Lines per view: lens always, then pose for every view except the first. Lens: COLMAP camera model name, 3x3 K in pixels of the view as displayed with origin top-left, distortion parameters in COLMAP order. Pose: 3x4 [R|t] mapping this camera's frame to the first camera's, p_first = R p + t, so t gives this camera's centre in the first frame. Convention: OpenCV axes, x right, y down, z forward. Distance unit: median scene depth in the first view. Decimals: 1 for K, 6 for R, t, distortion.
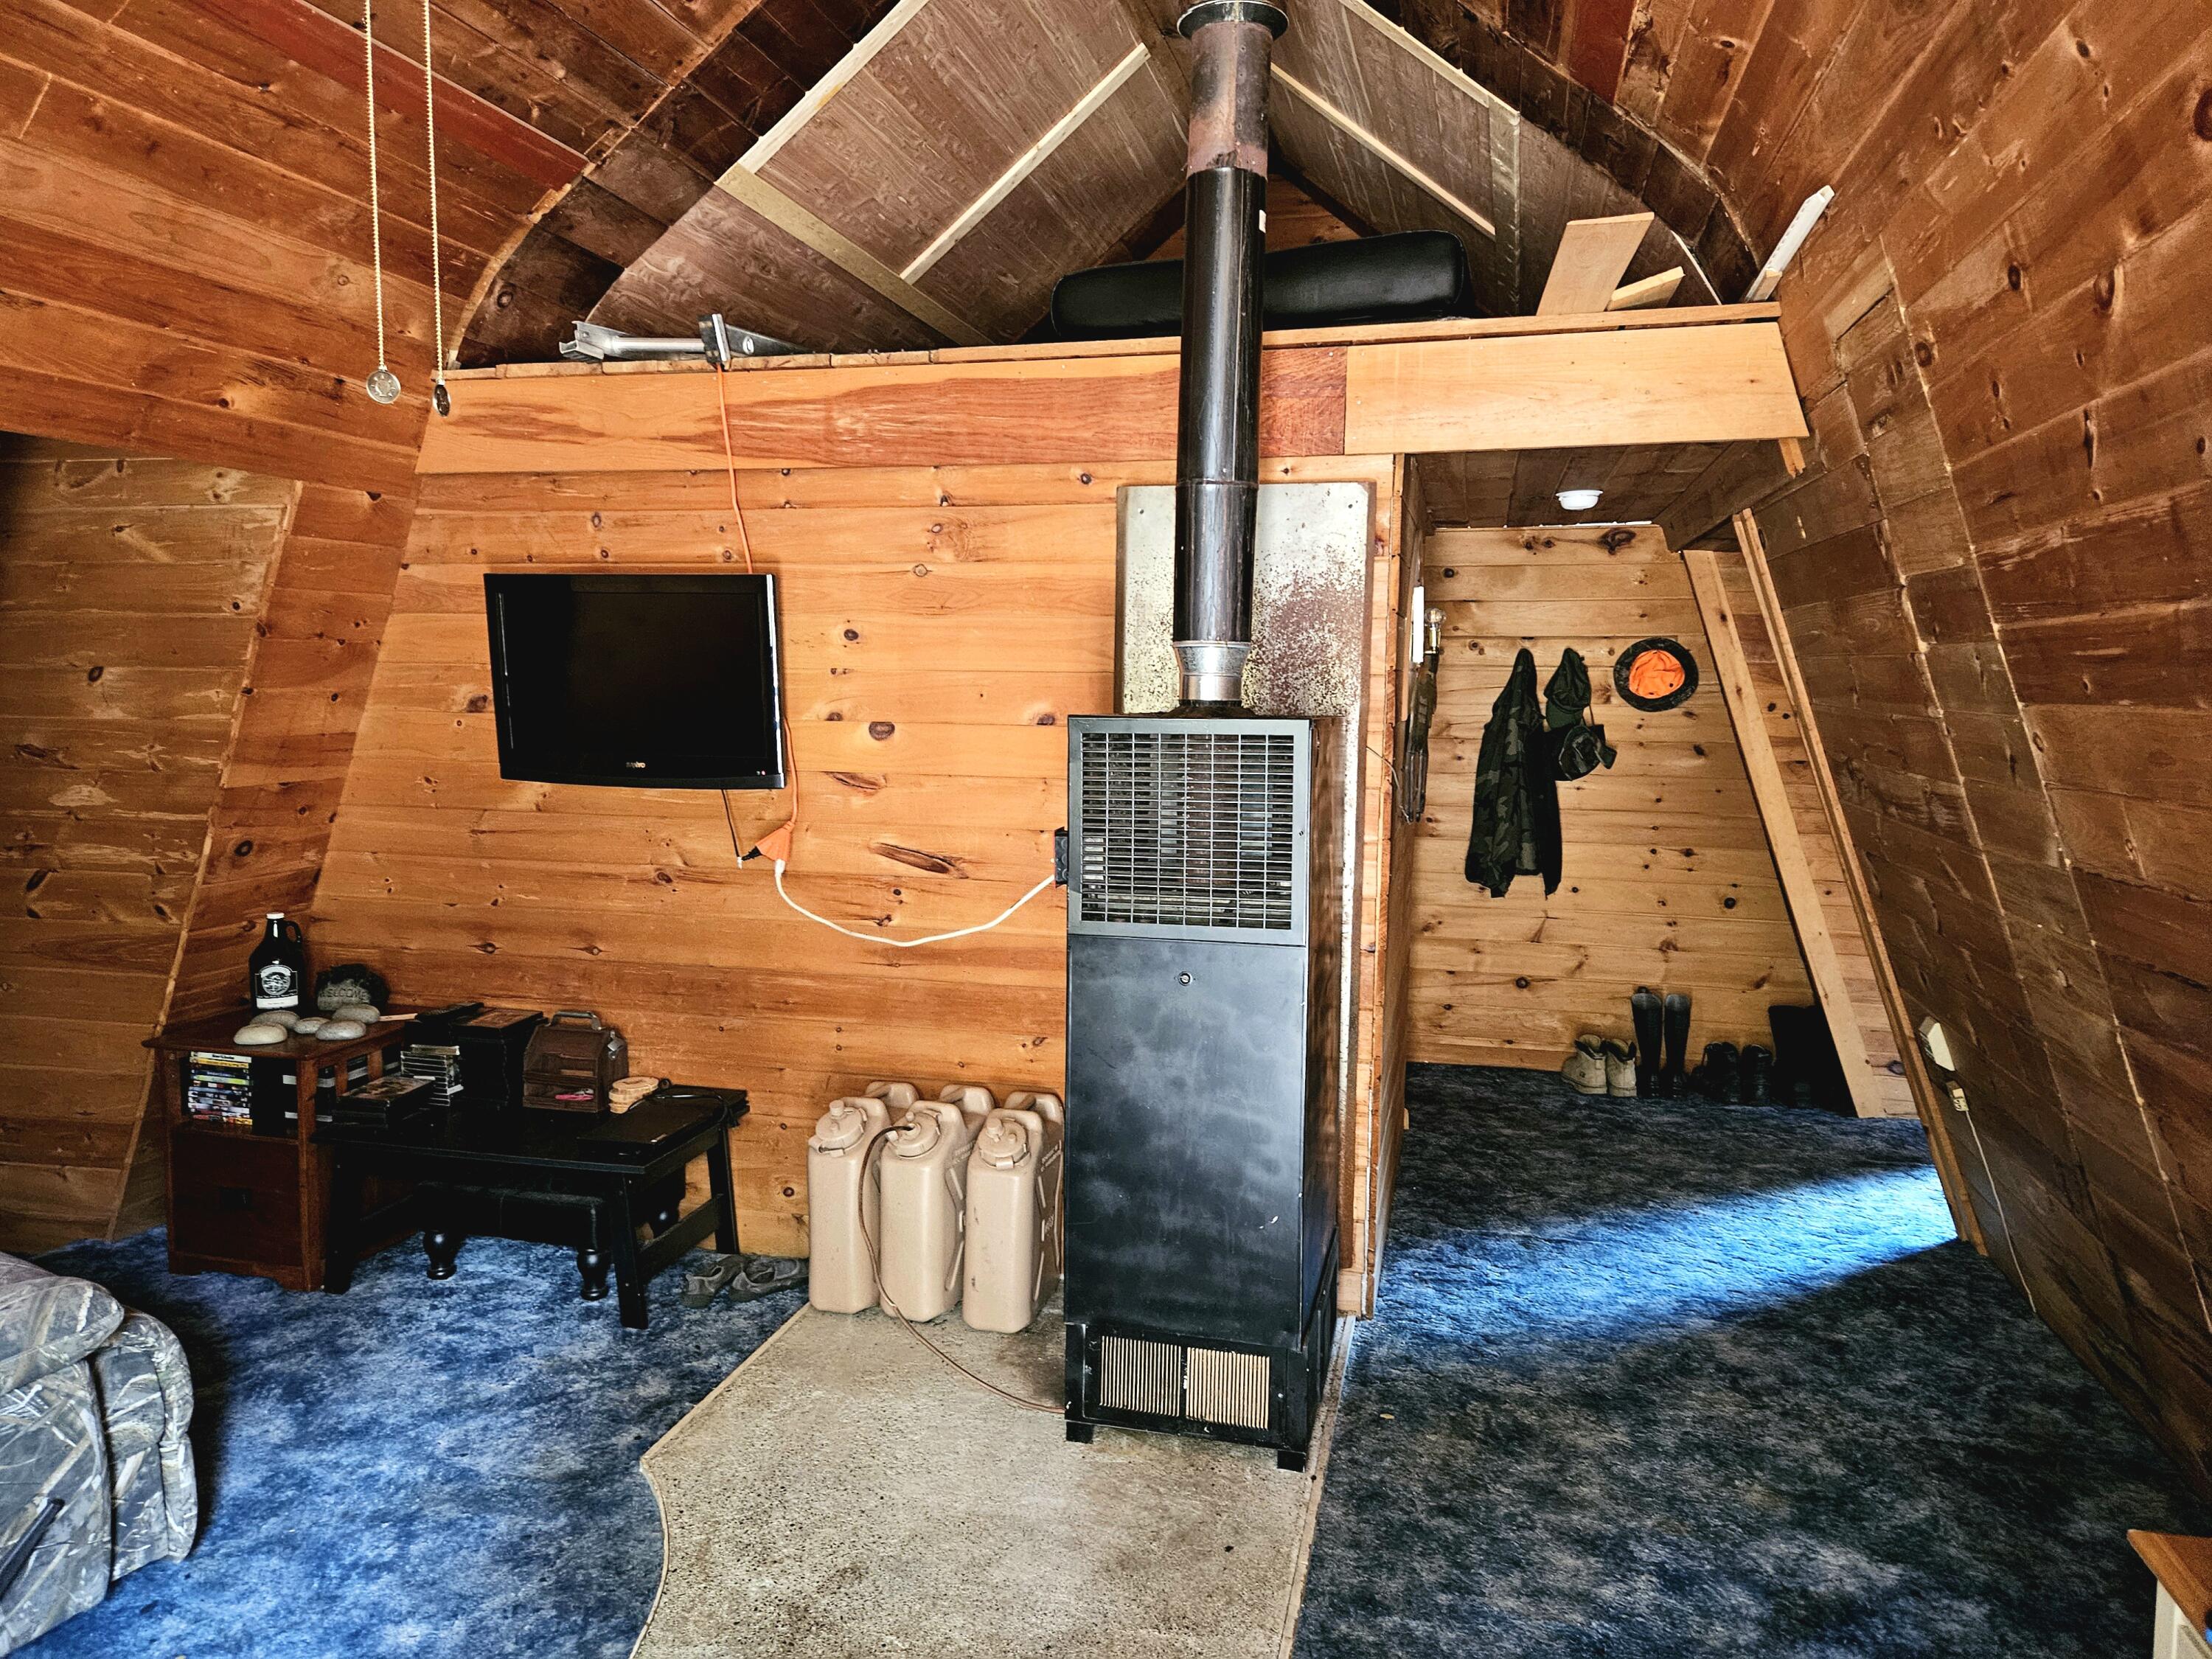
lens RADIAL K [[1505.4, 0, 1112.6], [0, 1505.4, 836.0], [0, 0, 1]] dist [0.074295, -0.059831]
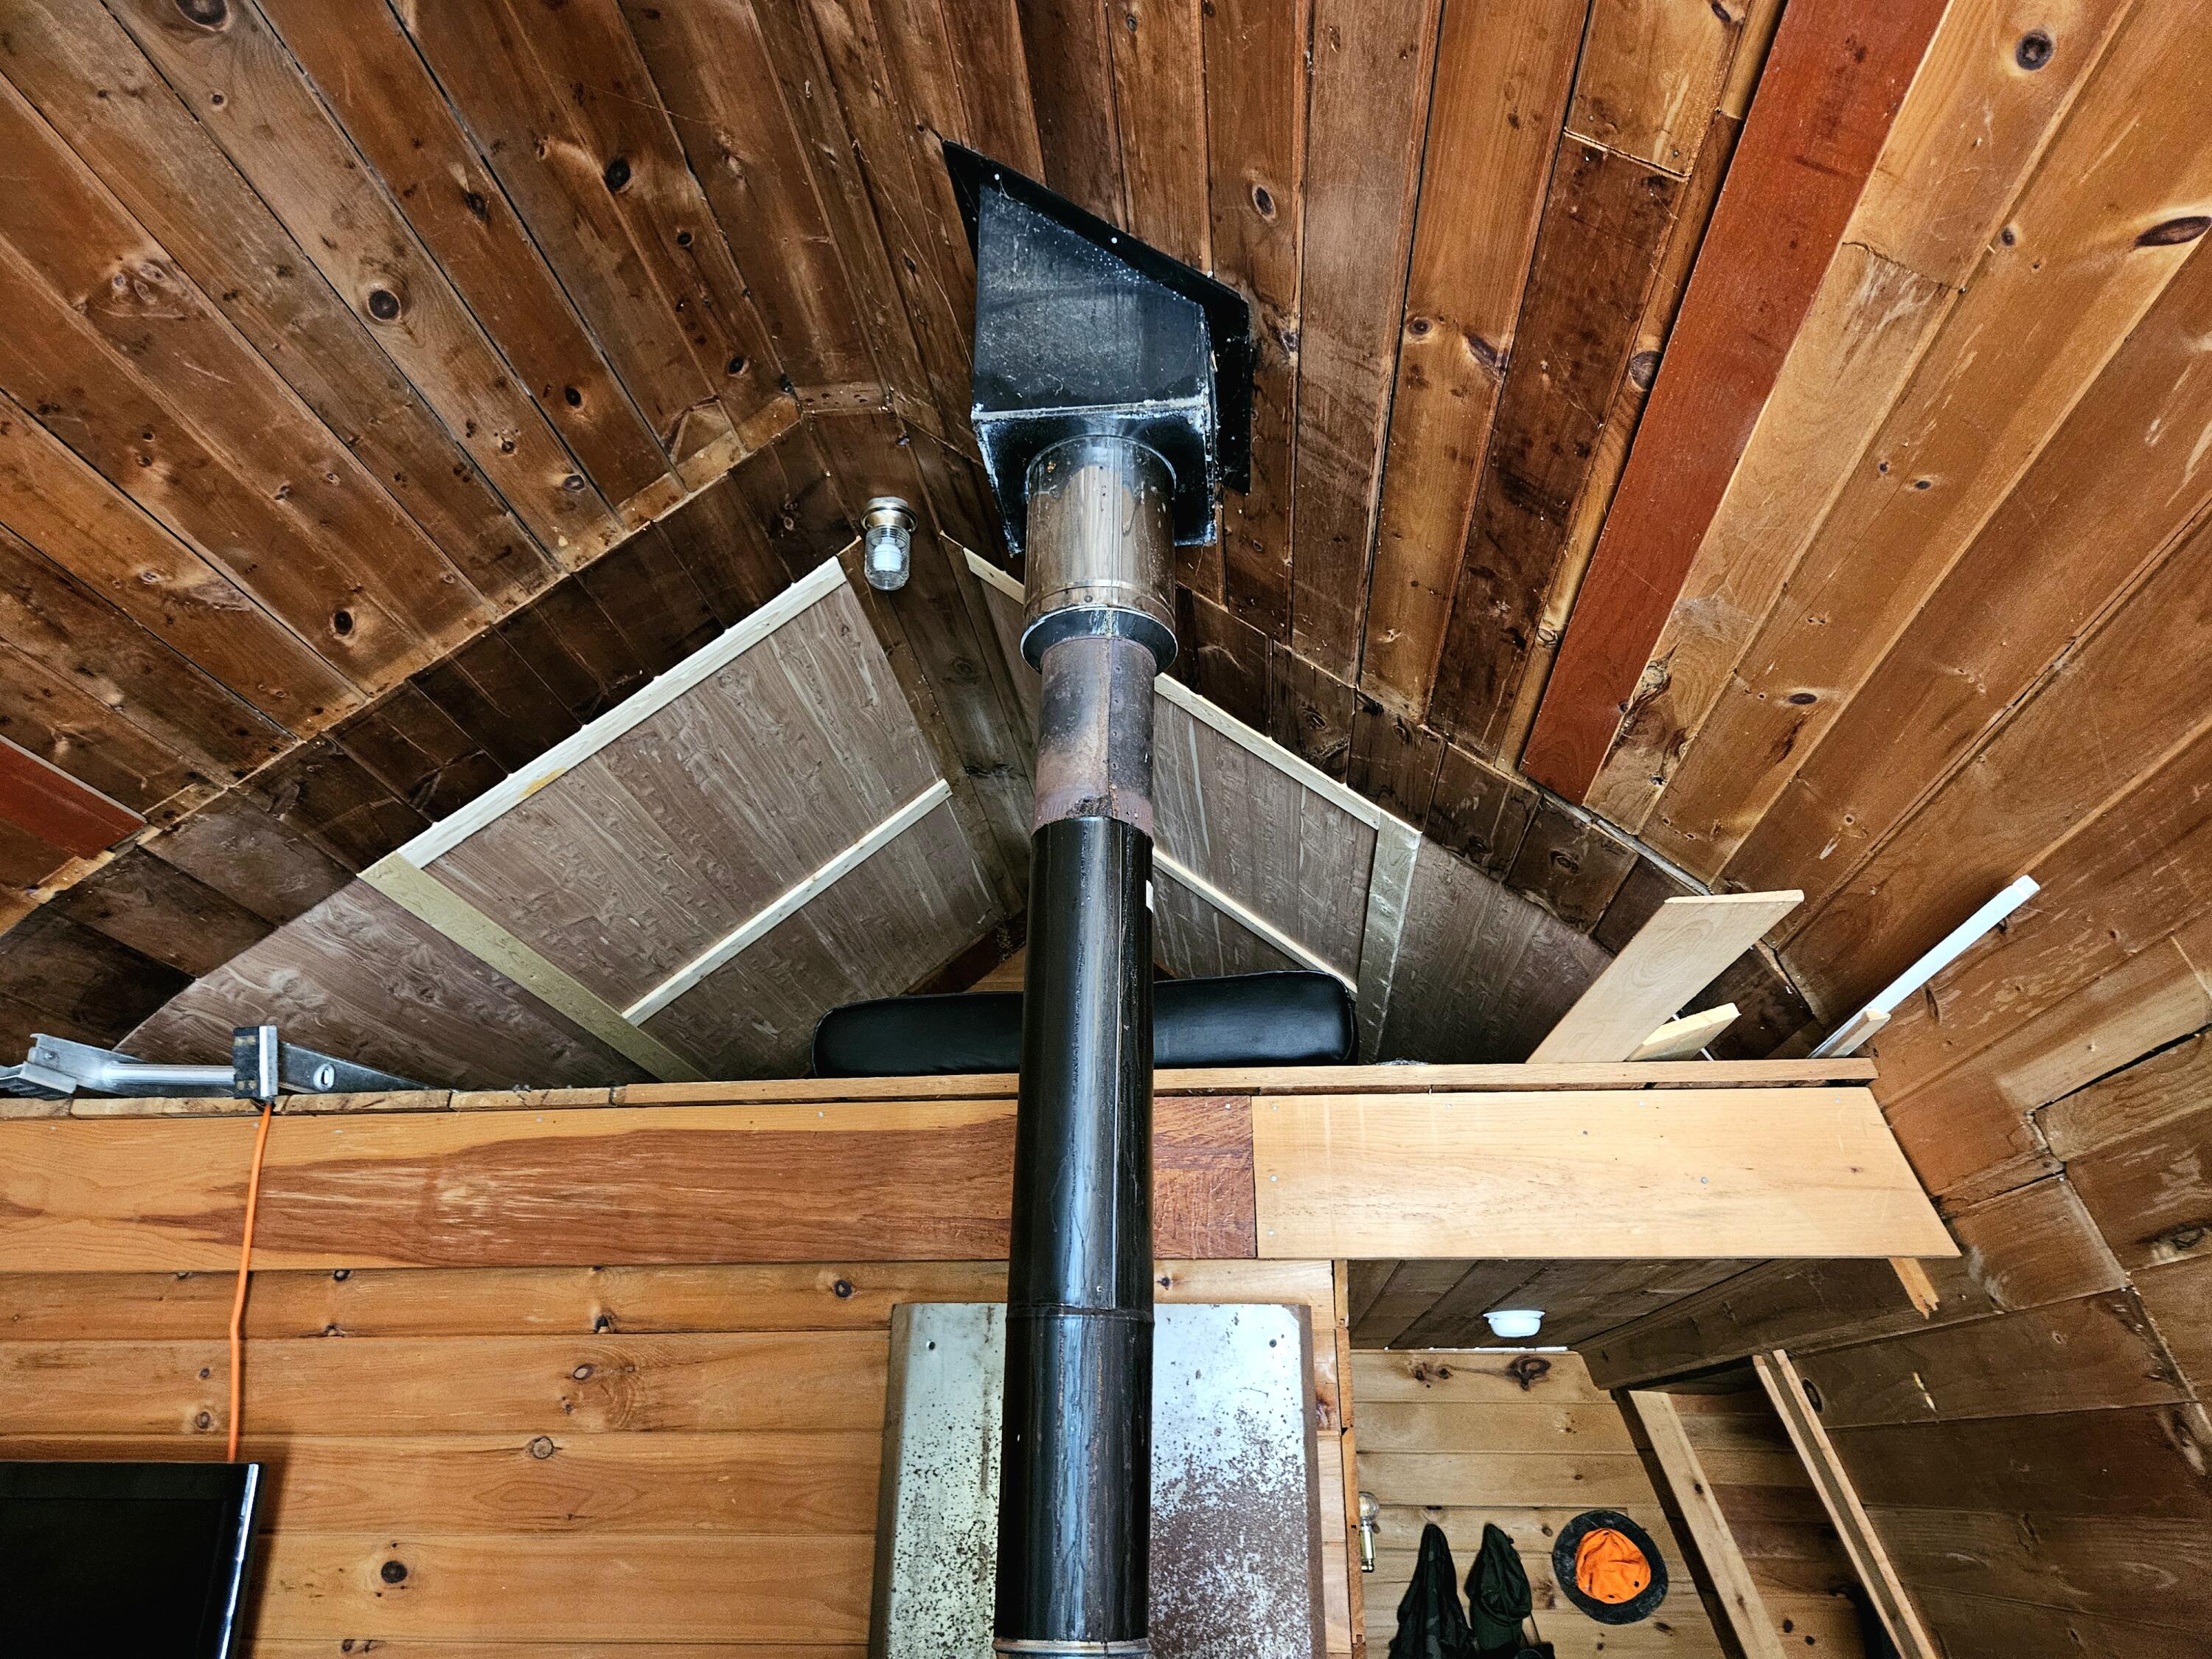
lens RADIAL K [[1505.4, 0, 1116.4], [0, 1505.4, 824.1], [0, 0, 1]] dist [0.074295, -0.059831]
pose [[0.988044, 0.057446, 0.143072, -0.006799], [0.020266, 0.871543, -0.489900, -0.092523], [-0.152836, 0.486942, 0.859958, 0.343706]]
